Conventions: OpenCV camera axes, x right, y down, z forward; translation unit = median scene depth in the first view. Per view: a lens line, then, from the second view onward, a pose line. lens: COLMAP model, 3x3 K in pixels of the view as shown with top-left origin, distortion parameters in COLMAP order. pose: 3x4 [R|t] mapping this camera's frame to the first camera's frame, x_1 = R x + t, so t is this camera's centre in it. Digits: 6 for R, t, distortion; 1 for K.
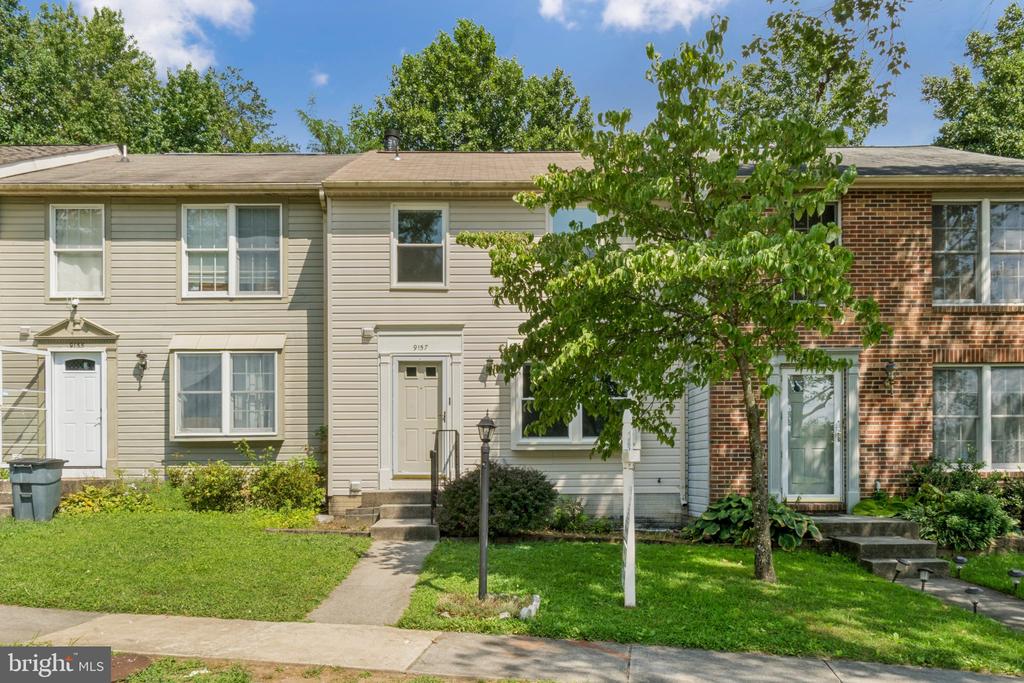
lens RADIAL K [[742.9, 0, 512.0], [0, 742.9, 341.5], [0, 0, 1]] dist [-0.010624, -0.001863]
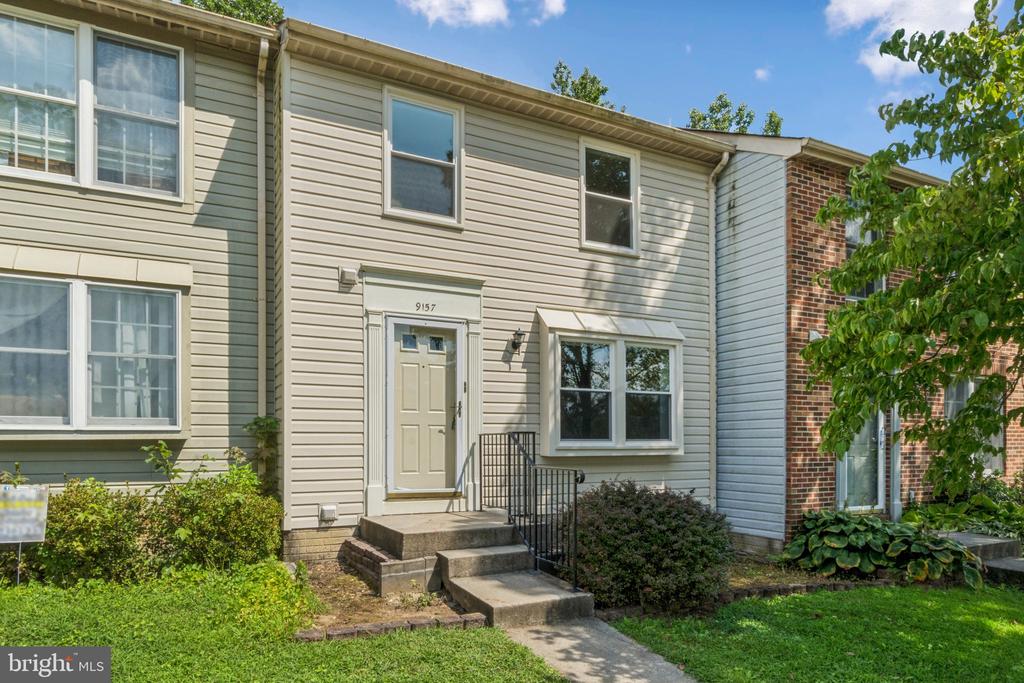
lens RADIAL K [[629.7, 0, 511.8], [0, 629.7, 377.0], [0, 0, 1]] dist [-0.002576, -0.000807]
pose [[0.900645, 0.051165, 0.431533, -0.298389], [-0.077988, 0.995953, 0.044681, 0.040028], [-0.427500, -0.073896, 0.900990, 0.436619]]
